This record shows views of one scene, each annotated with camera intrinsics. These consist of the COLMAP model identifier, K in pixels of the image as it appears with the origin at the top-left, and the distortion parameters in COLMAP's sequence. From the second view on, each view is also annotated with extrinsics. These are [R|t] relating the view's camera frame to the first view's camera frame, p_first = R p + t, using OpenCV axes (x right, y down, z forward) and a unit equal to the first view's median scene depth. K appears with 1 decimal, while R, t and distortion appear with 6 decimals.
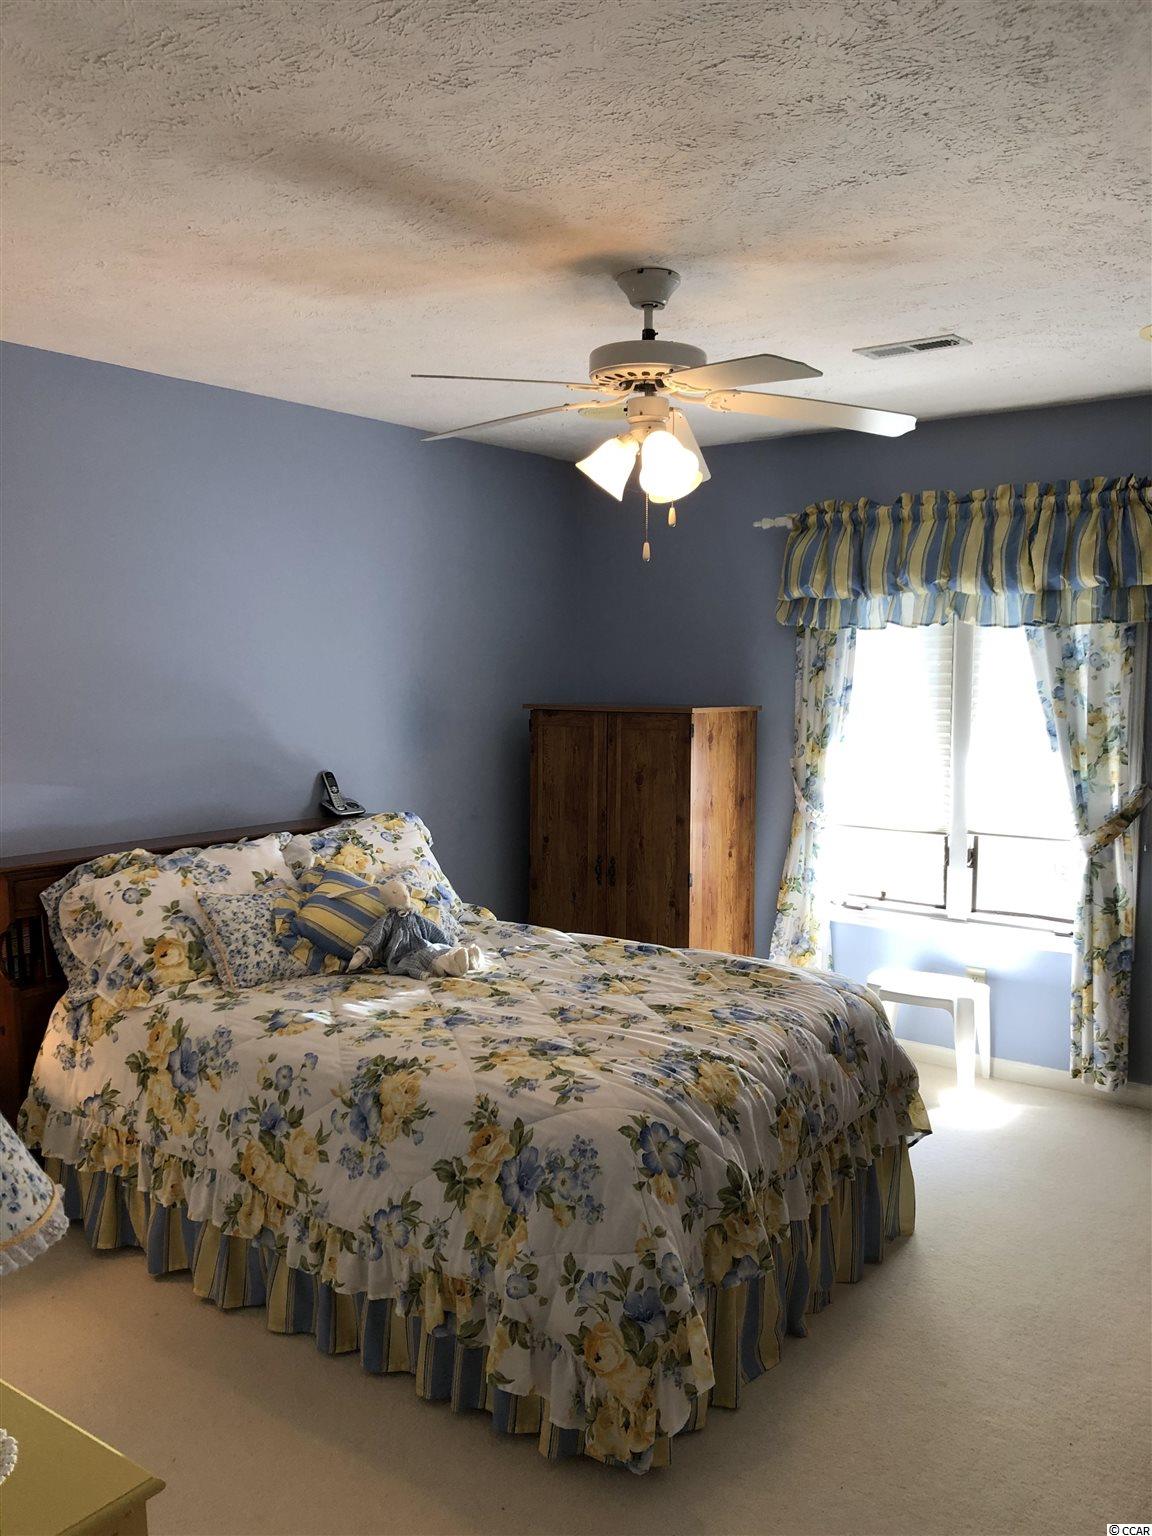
lens RADIAL K [[1260.7, 0, 578.8], [0, 1260.7, 765.3], [0, 0, 1]] dist [0.024462, -0.010517]
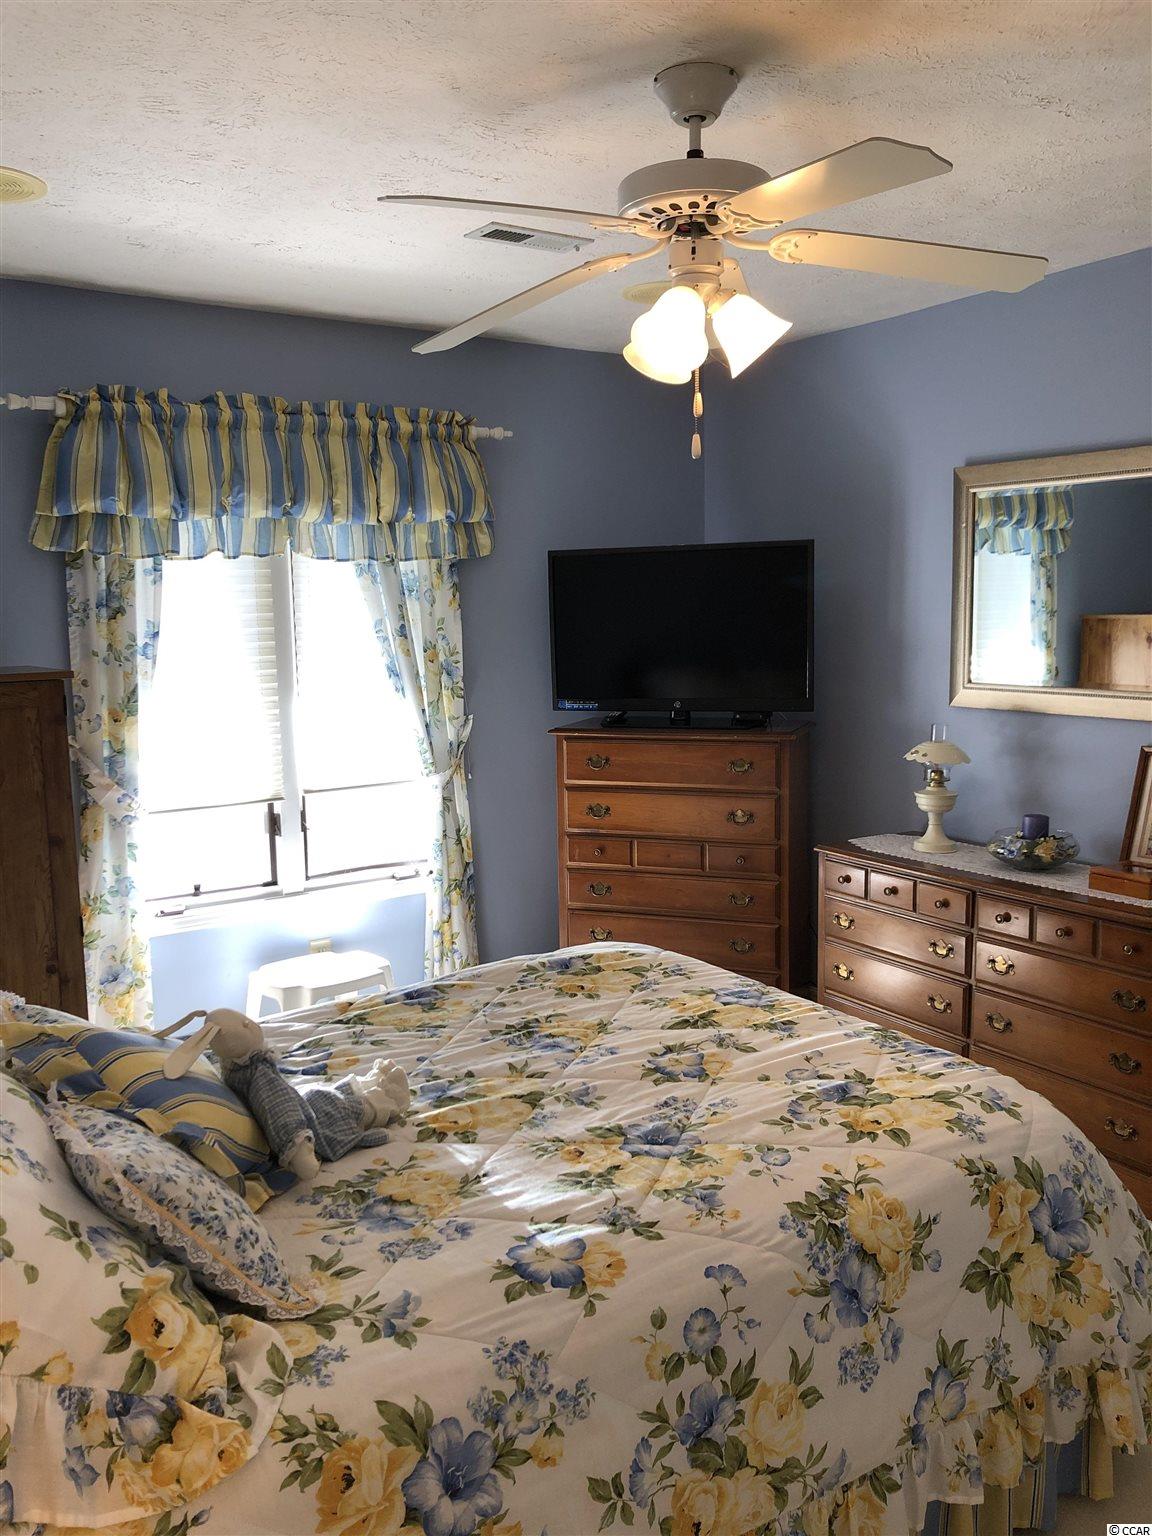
lens RADIAL K [[1260.7, 0, 577.5], [0, 1260.7, 767.9], [0, 0, 1]] dist [0.024462, -0.010517]
pose [[0.327771, -0.133947, 0.935213, -0.493822], [0.094518, 0.989581, 0.108608, -0.045579], [-0.940017, 0.052796, 0.337016, 0.561575]]
